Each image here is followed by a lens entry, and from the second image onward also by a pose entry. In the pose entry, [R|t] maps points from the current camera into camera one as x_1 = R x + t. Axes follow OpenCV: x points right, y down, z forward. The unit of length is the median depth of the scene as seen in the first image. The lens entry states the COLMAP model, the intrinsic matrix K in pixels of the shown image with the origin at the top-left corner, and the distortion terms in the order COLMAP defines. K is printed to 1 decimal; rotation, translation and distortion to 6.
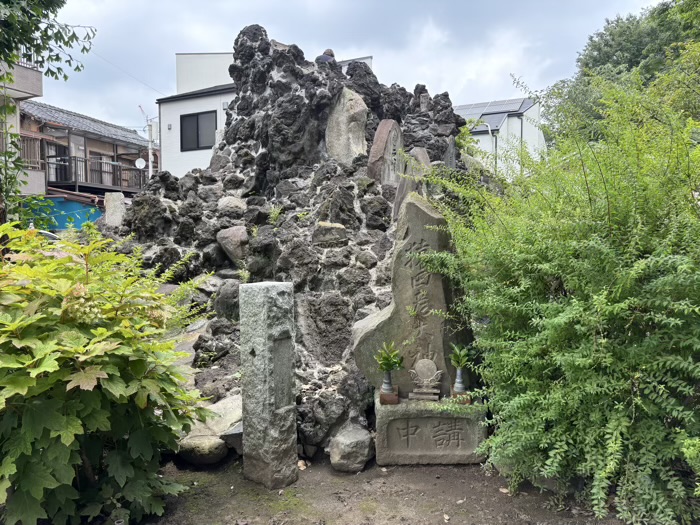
lens RADIAL K [[527.7, 0, 351.1], [0, 527.7, 260.7], [0, 0, 1]] dist [0.043965, -0.053623]
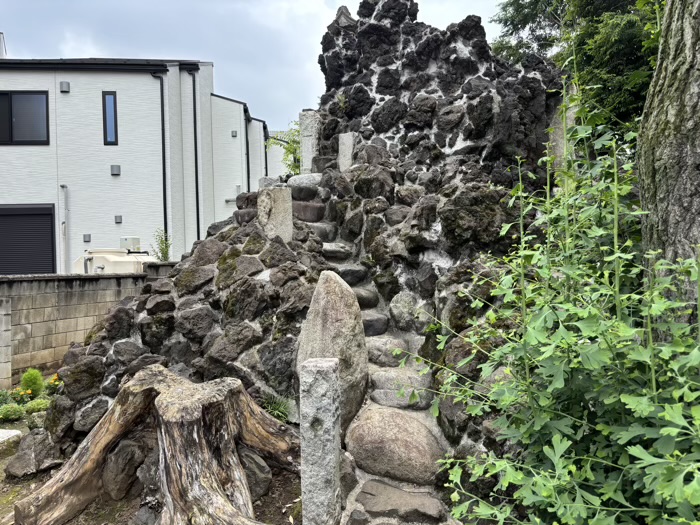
lens RADIAL K [[527.7, 0, 350.0], [0, 527.7, 262.1], [0, 0, 1]] dist [0.043965, -0.053623]
pose [[0.826234, -0.020088, 0.562969, -0.670973], [0.054537, 0.997522, -0.044447, -0.015247], [-0.560681, 0.067426, 0.825282, 0.447390]]
